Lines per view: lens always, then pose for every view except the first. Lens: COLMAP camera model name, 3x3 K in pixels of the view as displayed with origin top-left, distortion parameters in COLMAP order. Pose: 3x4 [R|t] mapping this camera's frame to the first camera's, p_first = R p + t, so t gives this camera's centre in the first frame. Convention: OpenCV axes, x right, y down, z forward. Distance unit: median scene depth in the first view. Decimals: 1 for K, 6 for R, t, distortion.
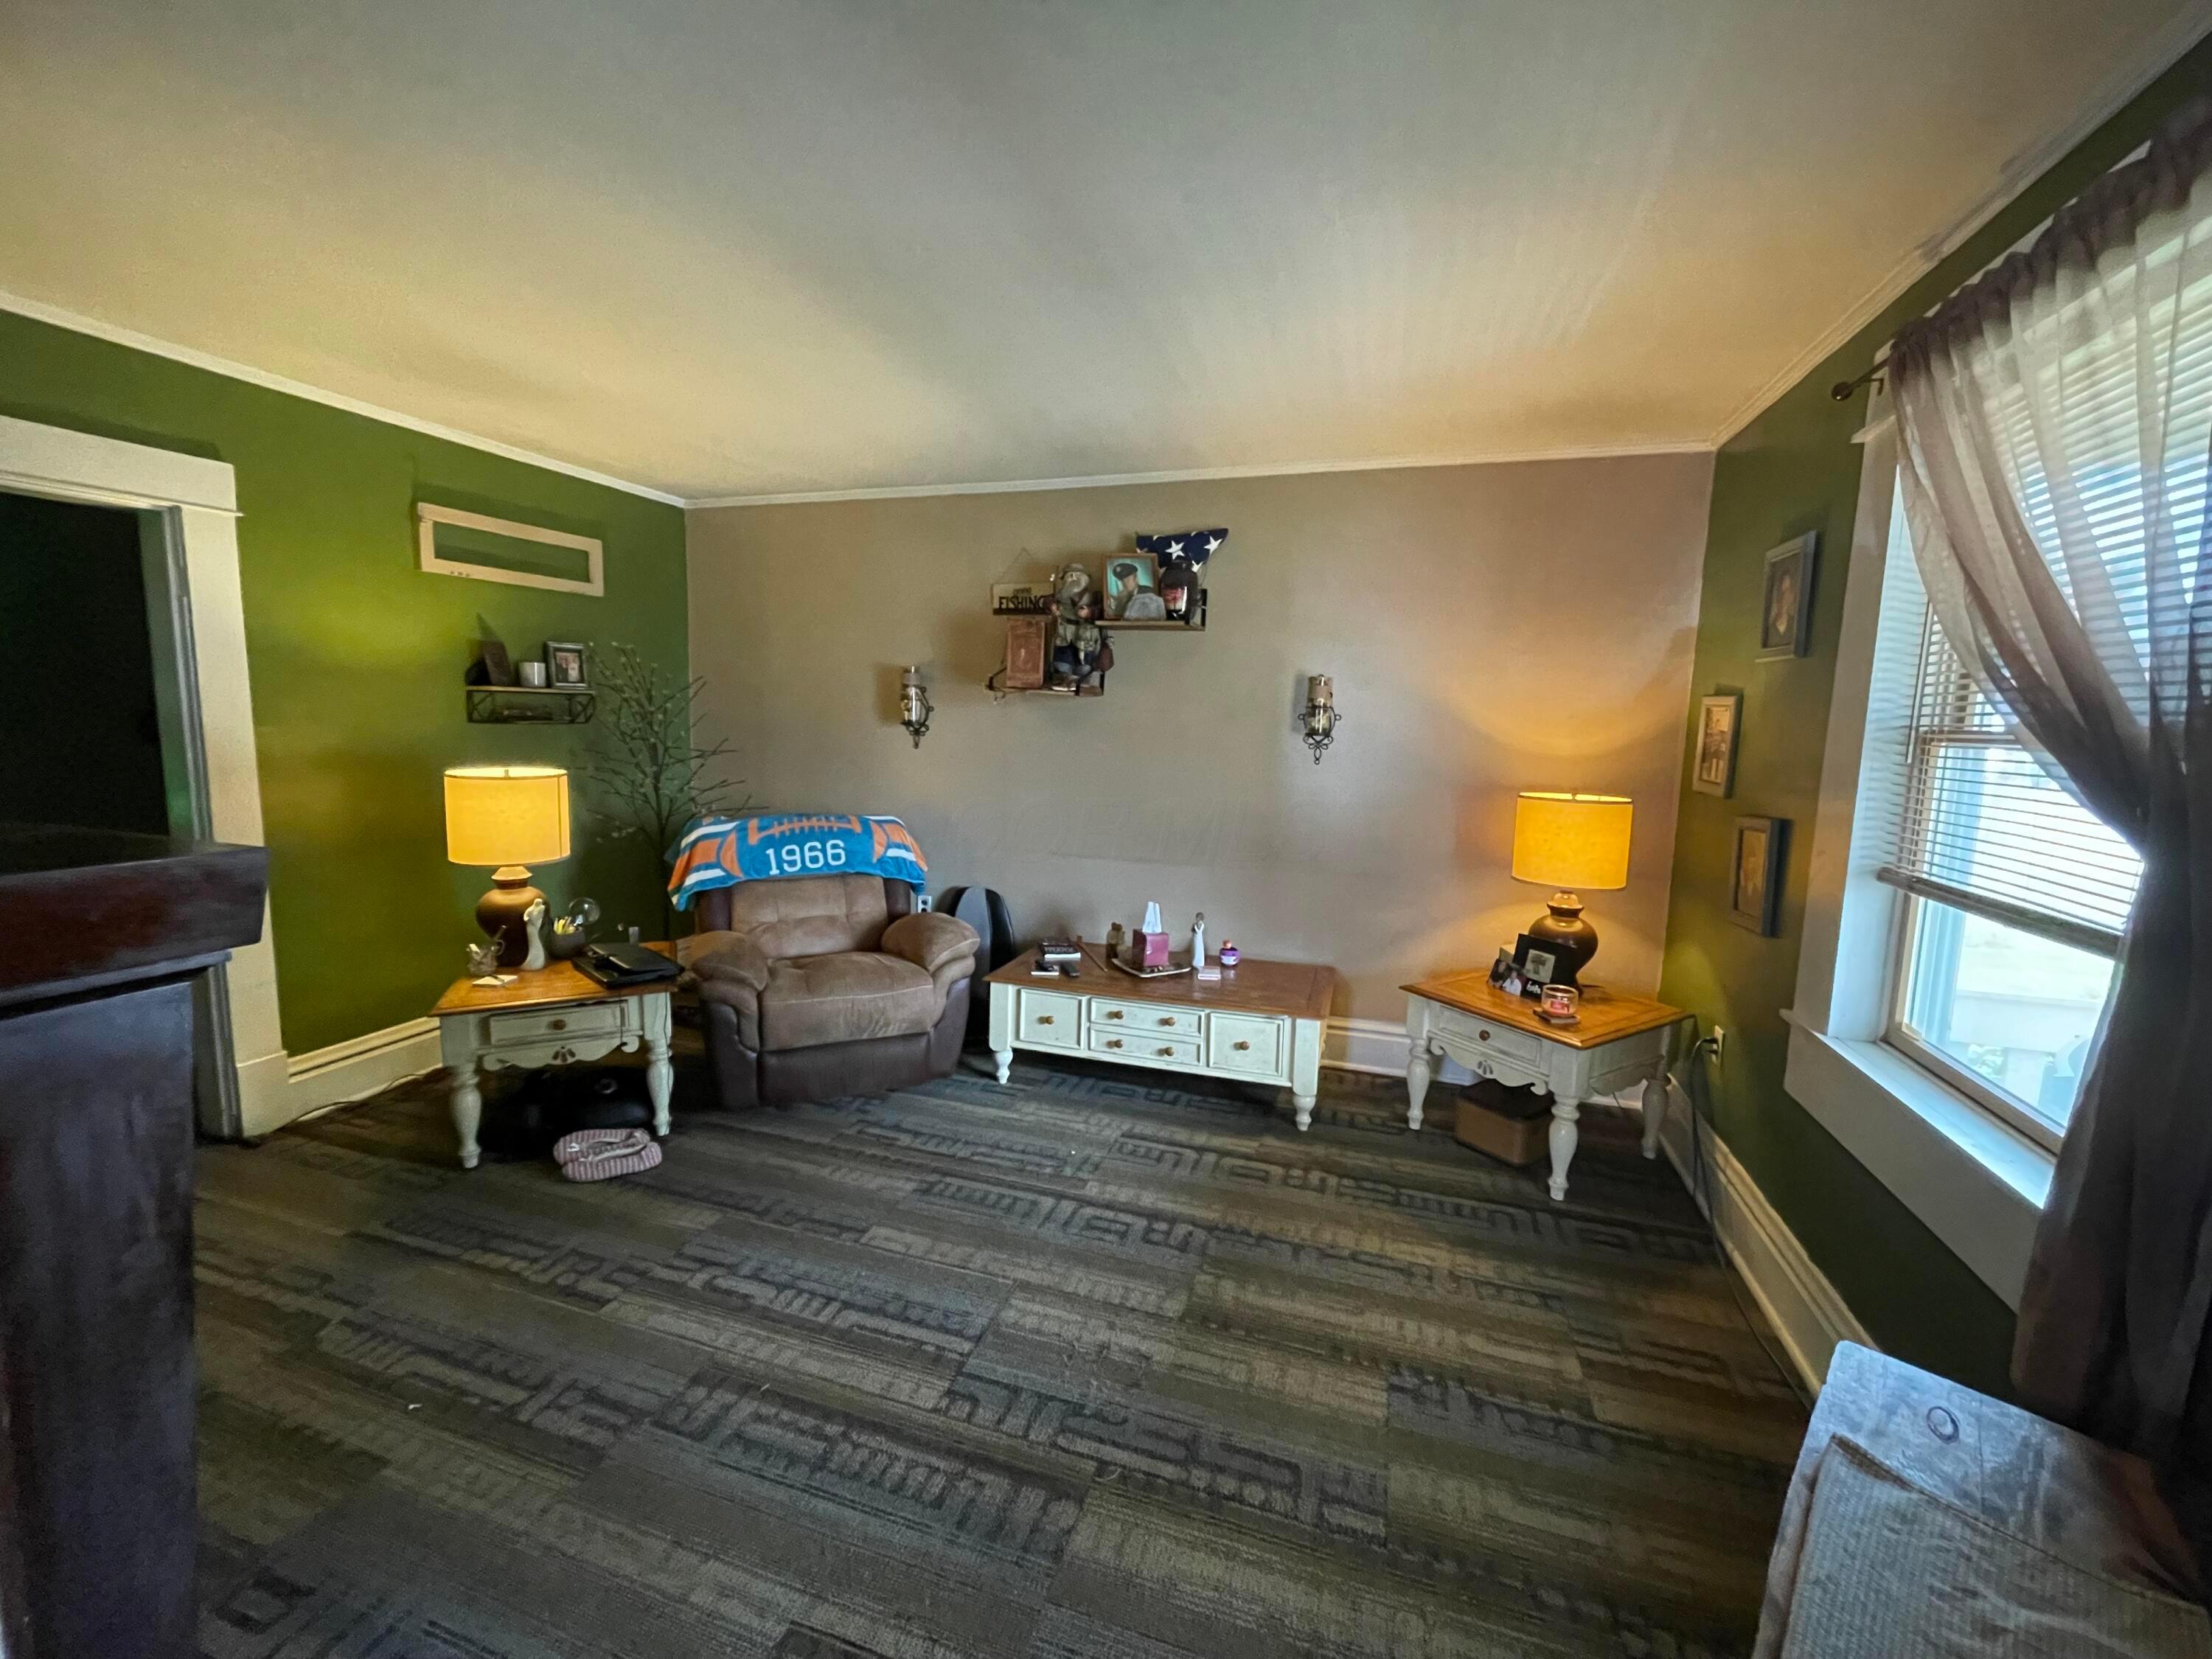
lens RADIAL K [[892.7, 0, 1106.4], [0, 892.7, 822.8], [0, 0, 1]] dist [-0.003782, -0.000415]
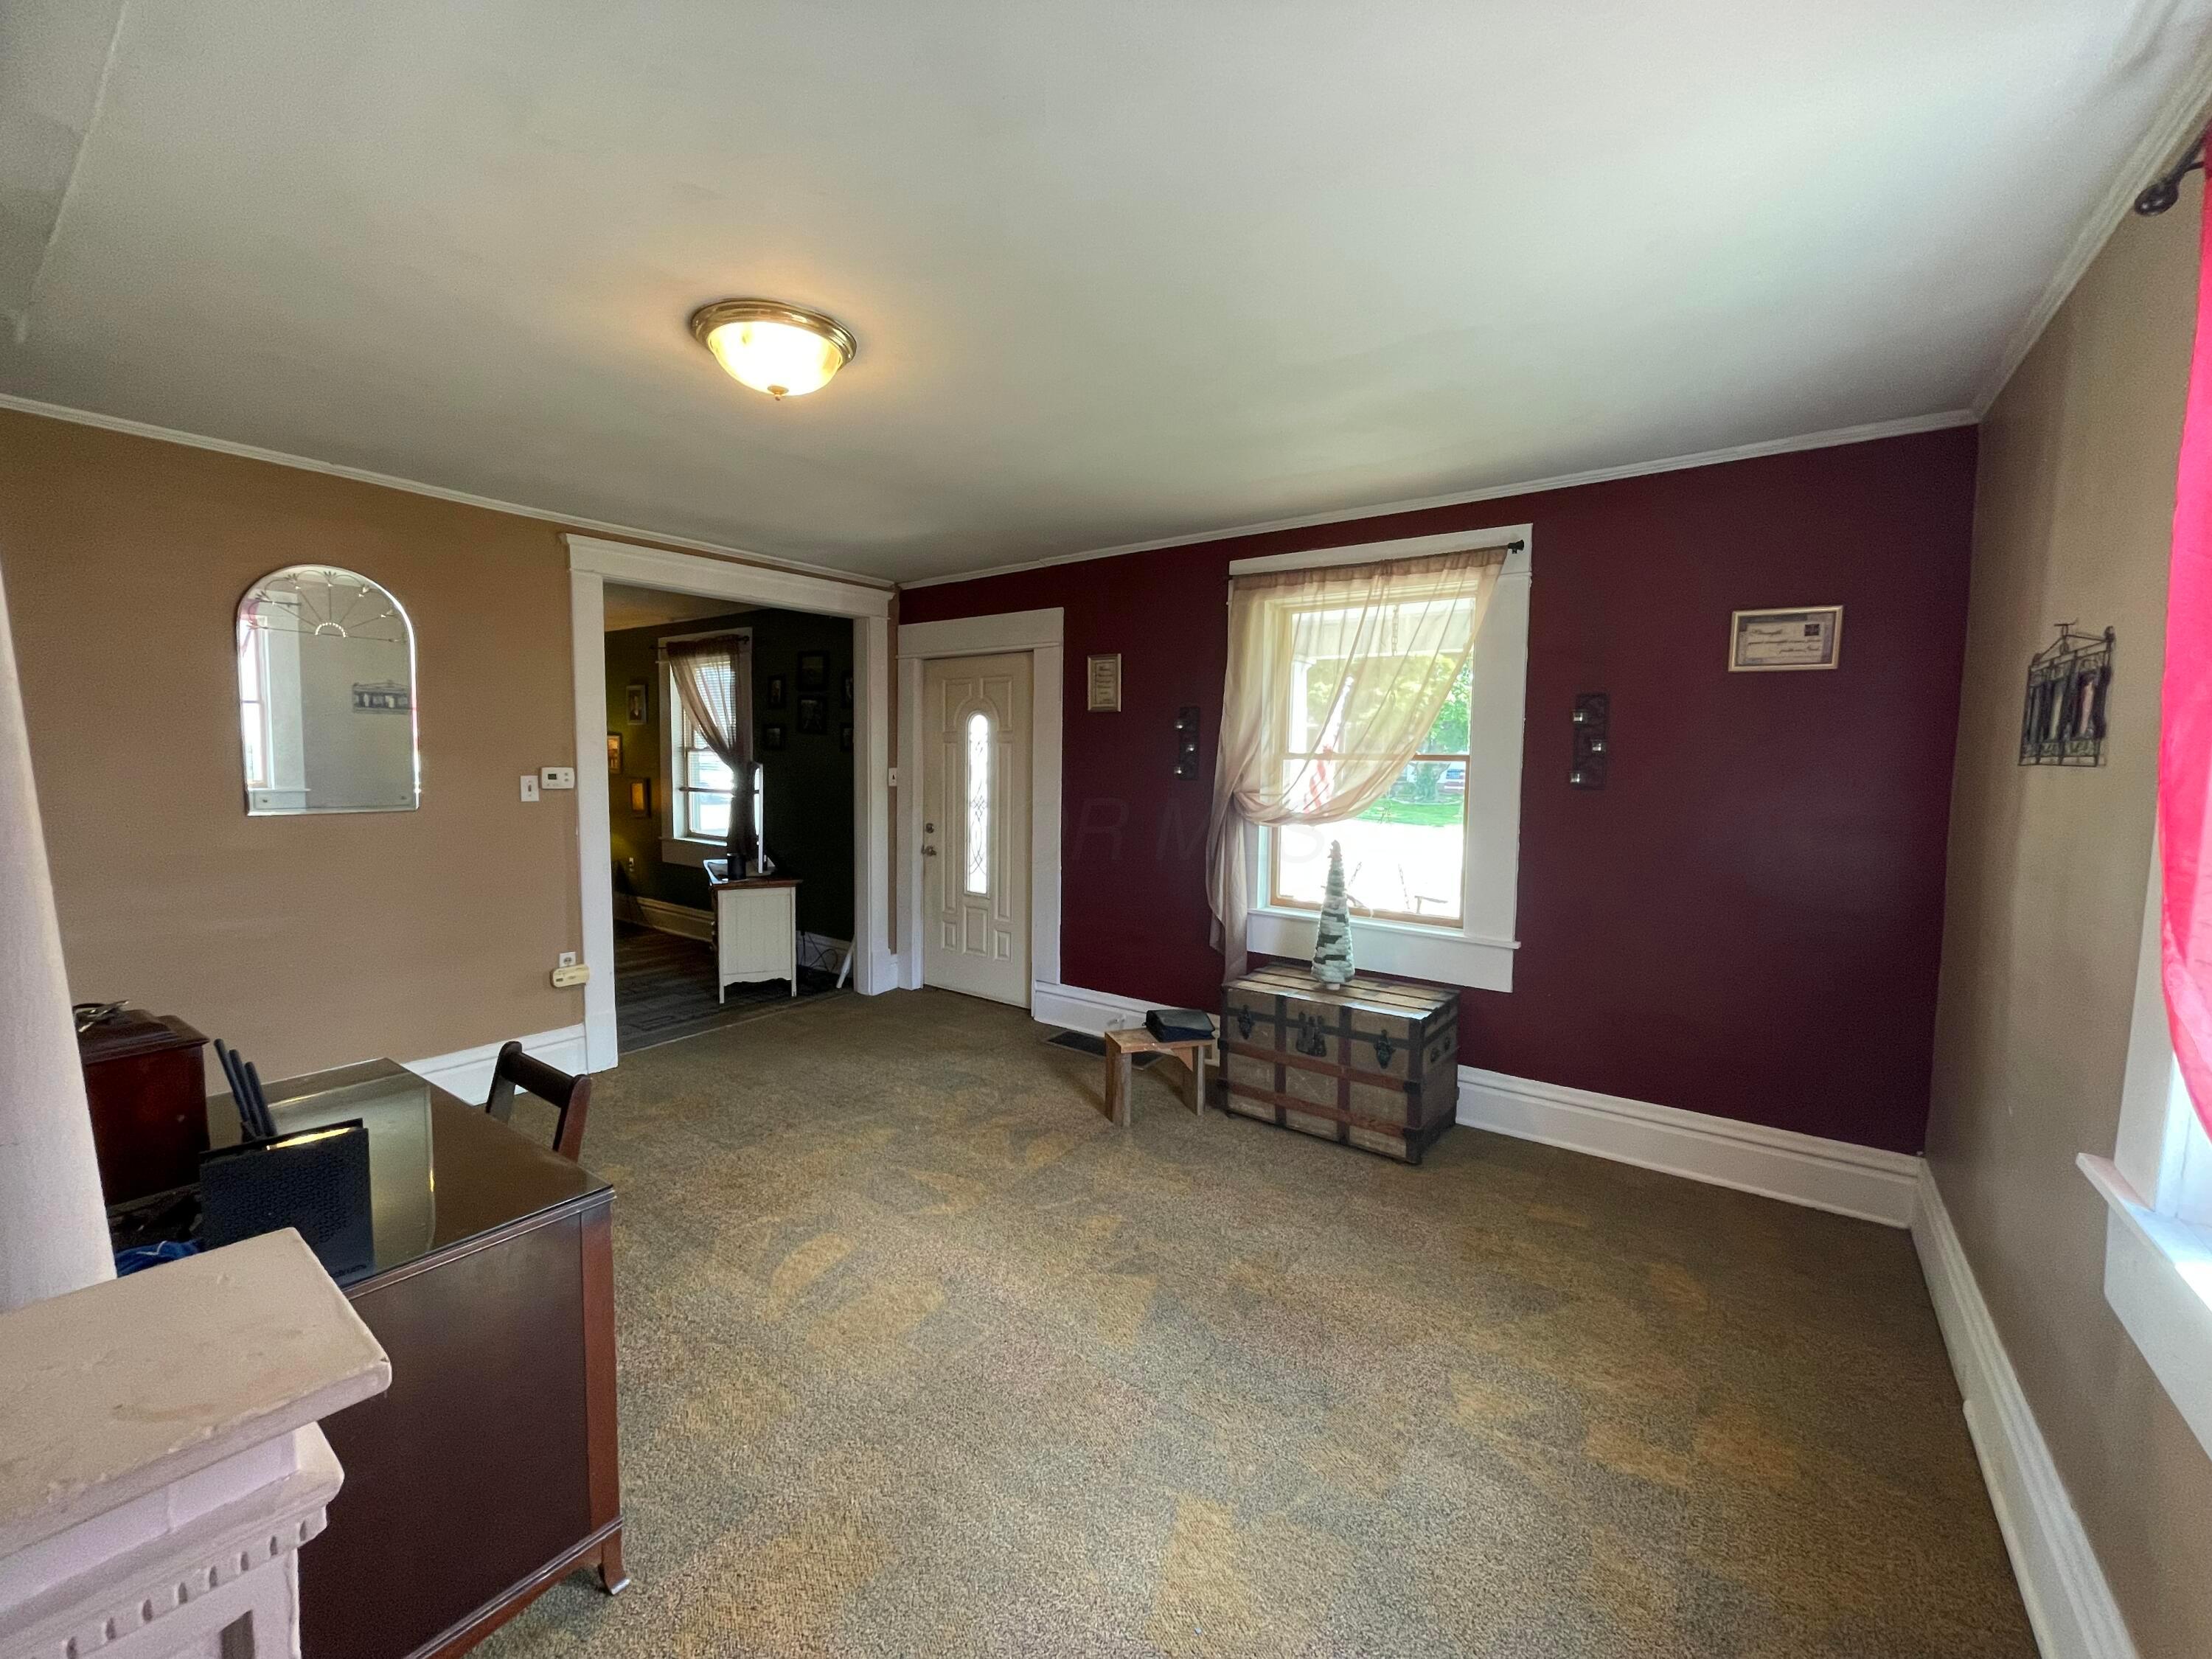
lens RADIAL K [[892.7, 0, 1106.4], [0, 892.7, 822.8], [0, 0, 1]] dist [-0.003782, -0.000415]
pose [[0.312194, -0.087332, 0.945996, -1.823992], [0.110116, 0.992381, 0.055274, 0.168285], [-0.943615, 0.086913, 0.319432, -1.595737]]
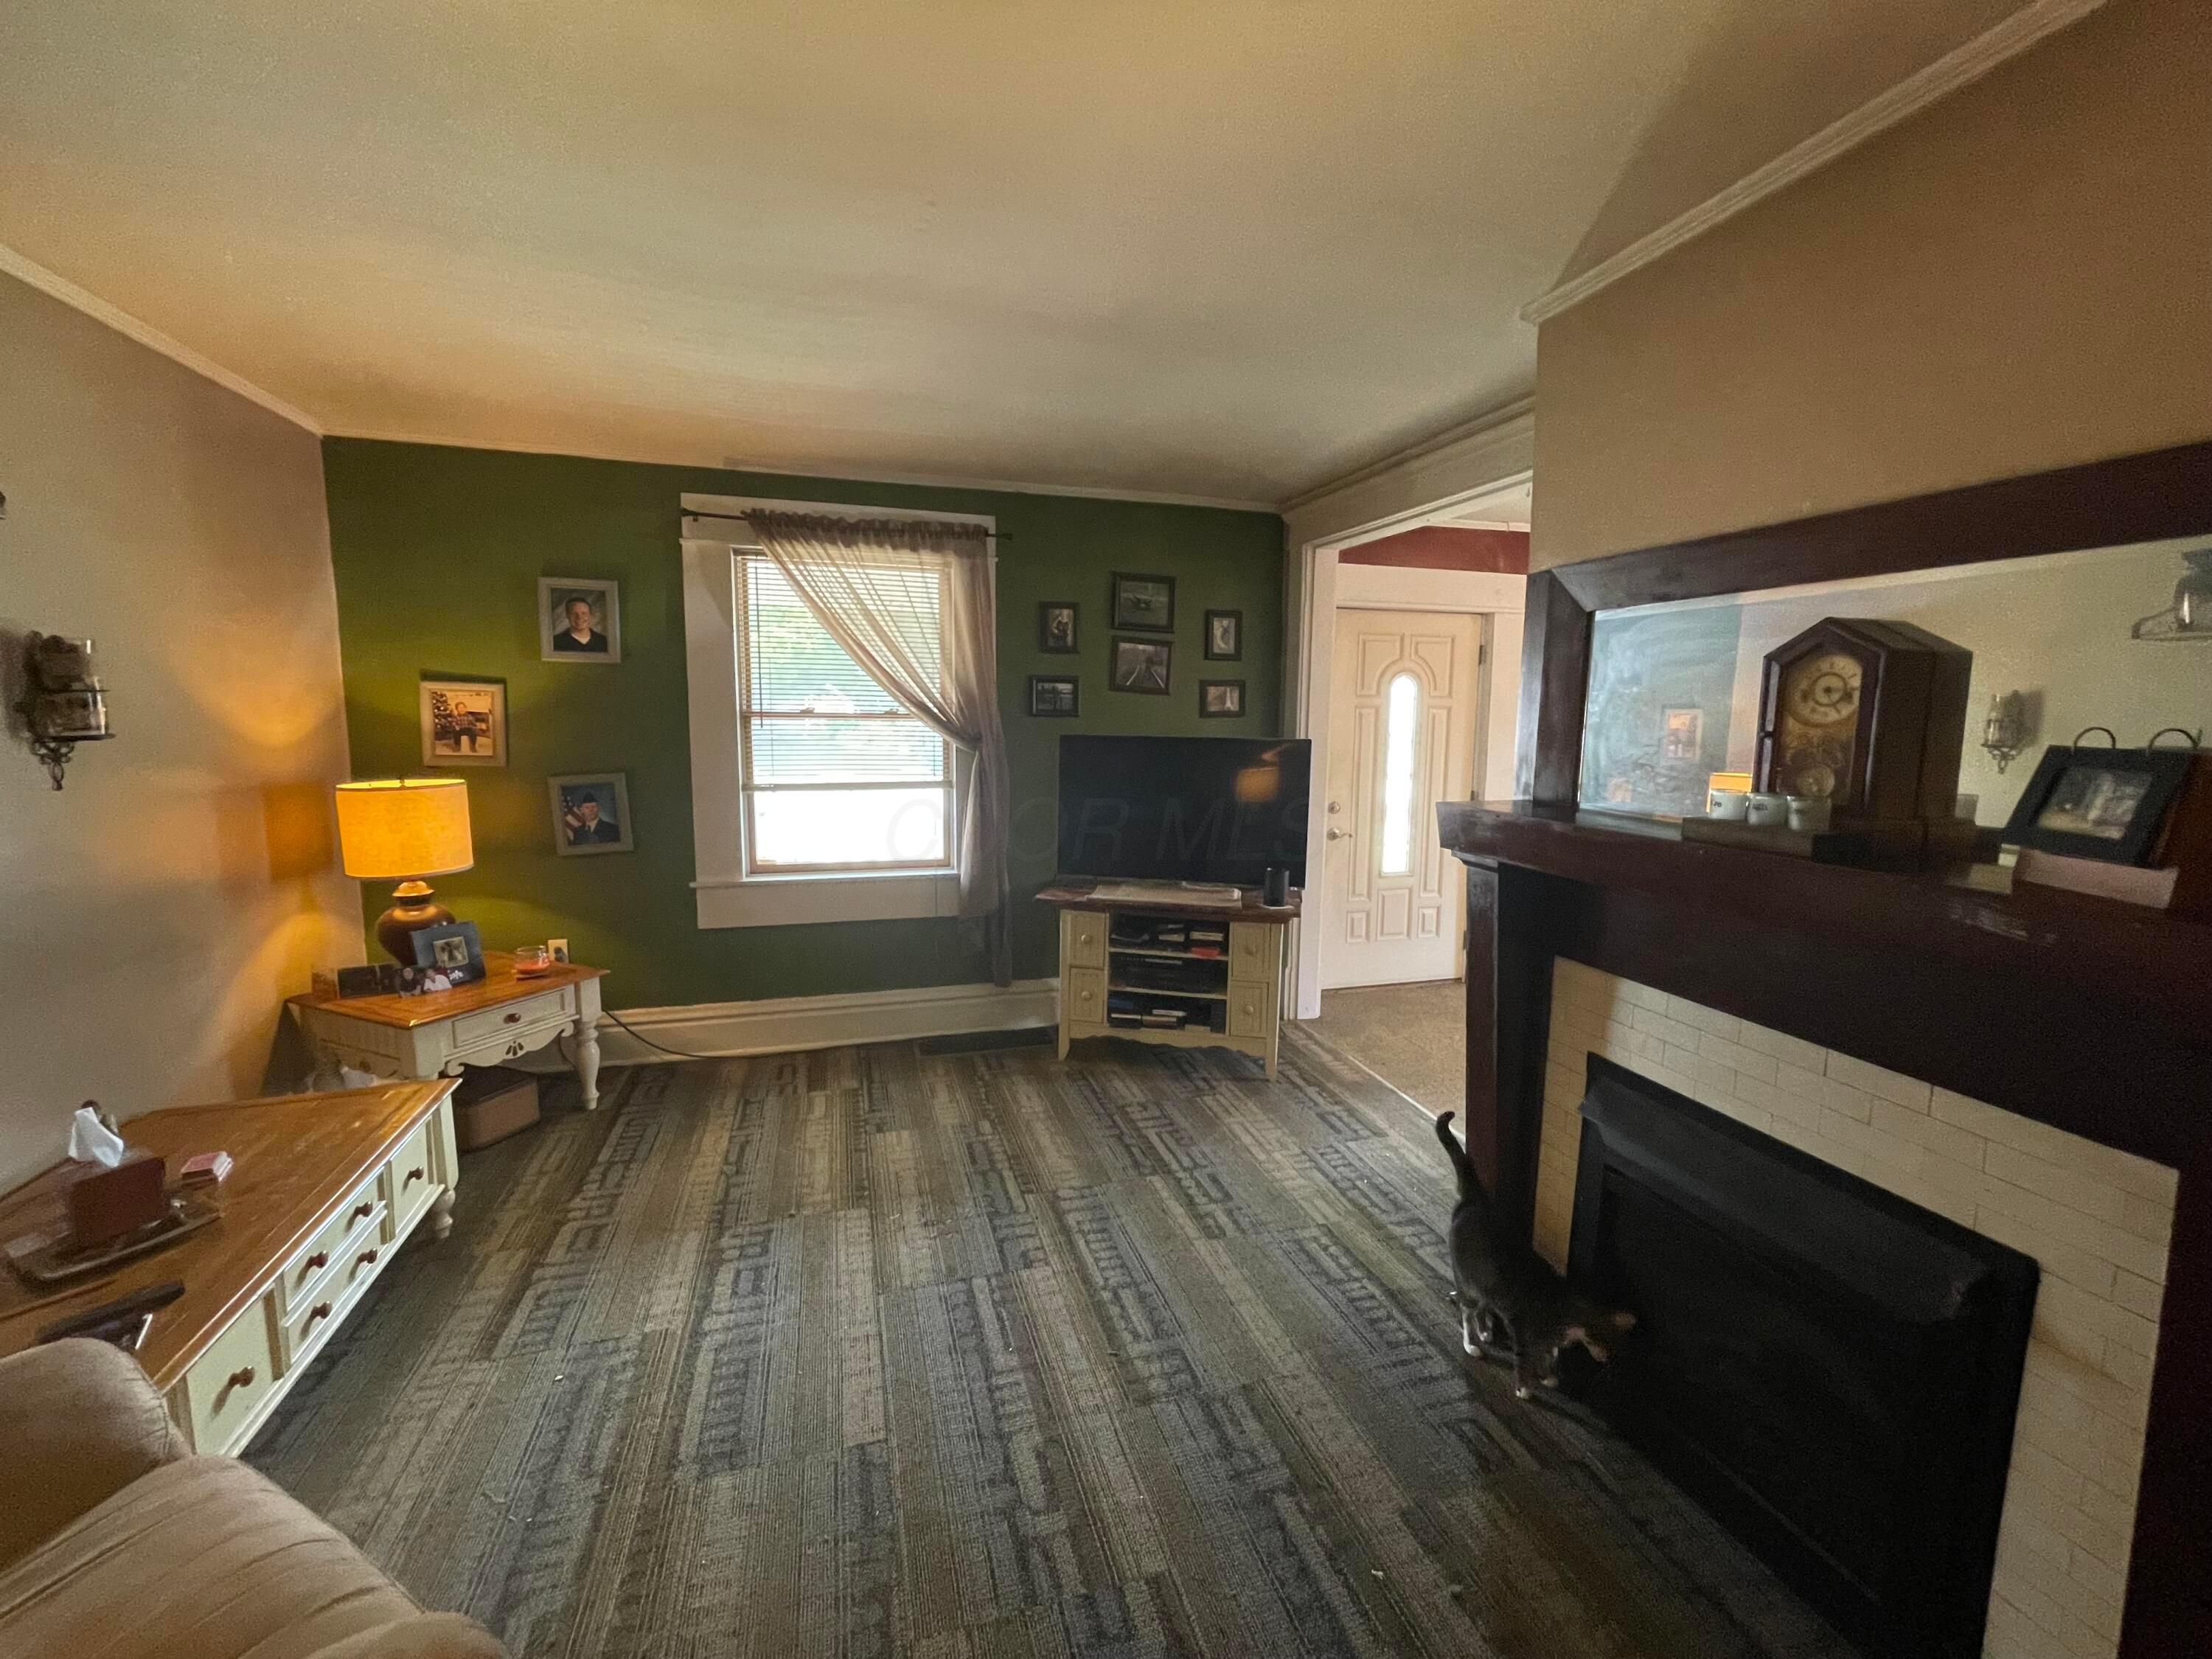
lens RADIAL K [[892.7, 0, 1106.4], [0, 892.7, 822.8], [0, 0, 1]] dist [-0.003782, -0.000415]
pose [[-0.571628, -0.134291, 0.809449, -1.042594], [0.073165, 0.974243, 0.213300, -0.201729], [-0.817244, 0.181152, -0.547079, 1.320911]]
